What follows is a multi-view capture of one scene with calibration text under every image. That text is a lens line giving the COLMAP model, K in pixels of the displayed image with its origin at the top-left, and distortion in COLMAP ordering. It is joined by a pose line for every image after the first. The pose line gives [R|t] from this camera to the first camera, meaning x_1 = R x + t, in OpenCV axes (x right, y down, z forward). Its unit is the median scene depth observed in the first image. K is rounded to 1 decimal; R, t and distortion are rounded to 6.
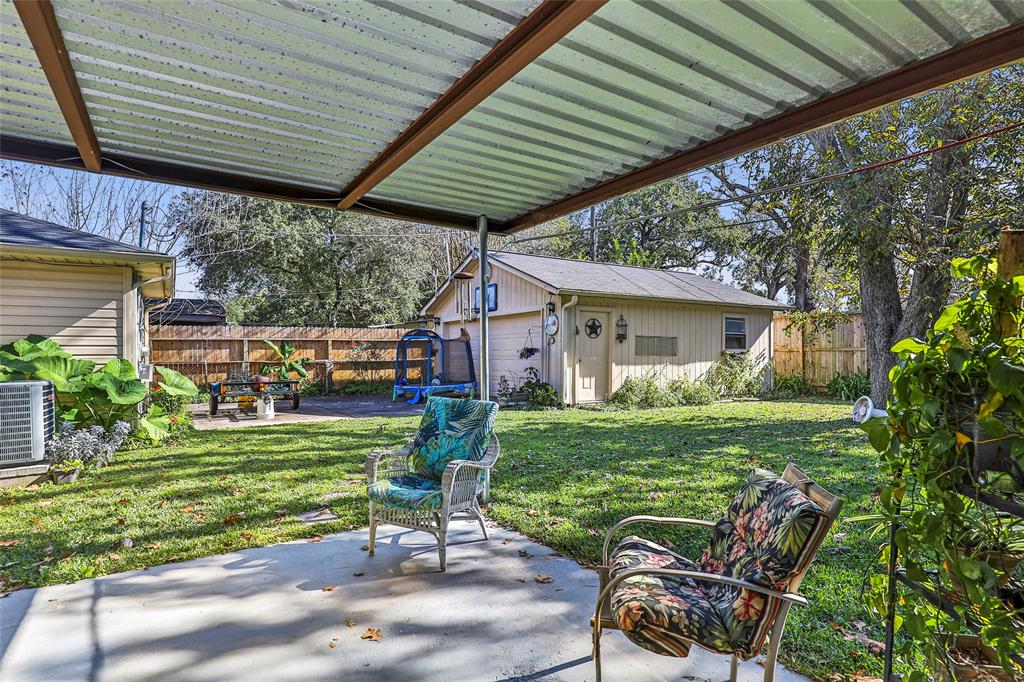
lens RADIAL K [[481.4, 0, 514.0], [0, 481.4, 361.9], [0, 0, 1]] dist [-0.039789, 0.007811]
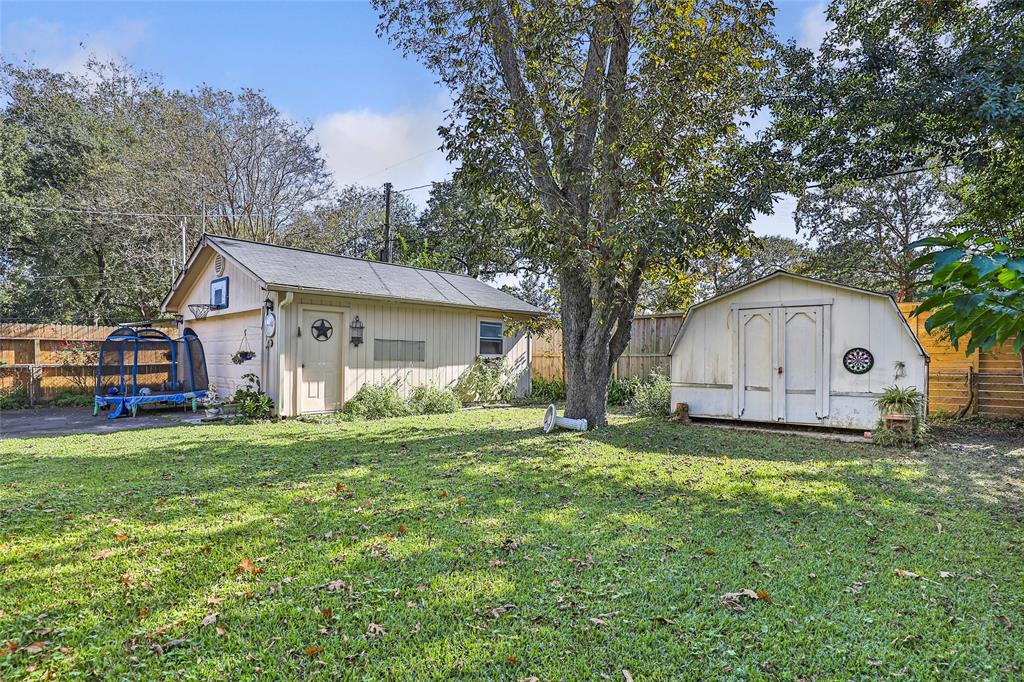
lens RADIAL K [[481.4, 0, 514.0], [0, 481.4, 361.9], [0, 0, 1]] dist [-0.039789, 0.007811]
pose [[0.961283, 0.003605, 0.275541, 0.258038], [-0.001515, 0.999968, -0.007800, -0.004150], [-0.275560, 0.007081, 0.961258, 0.048305]]
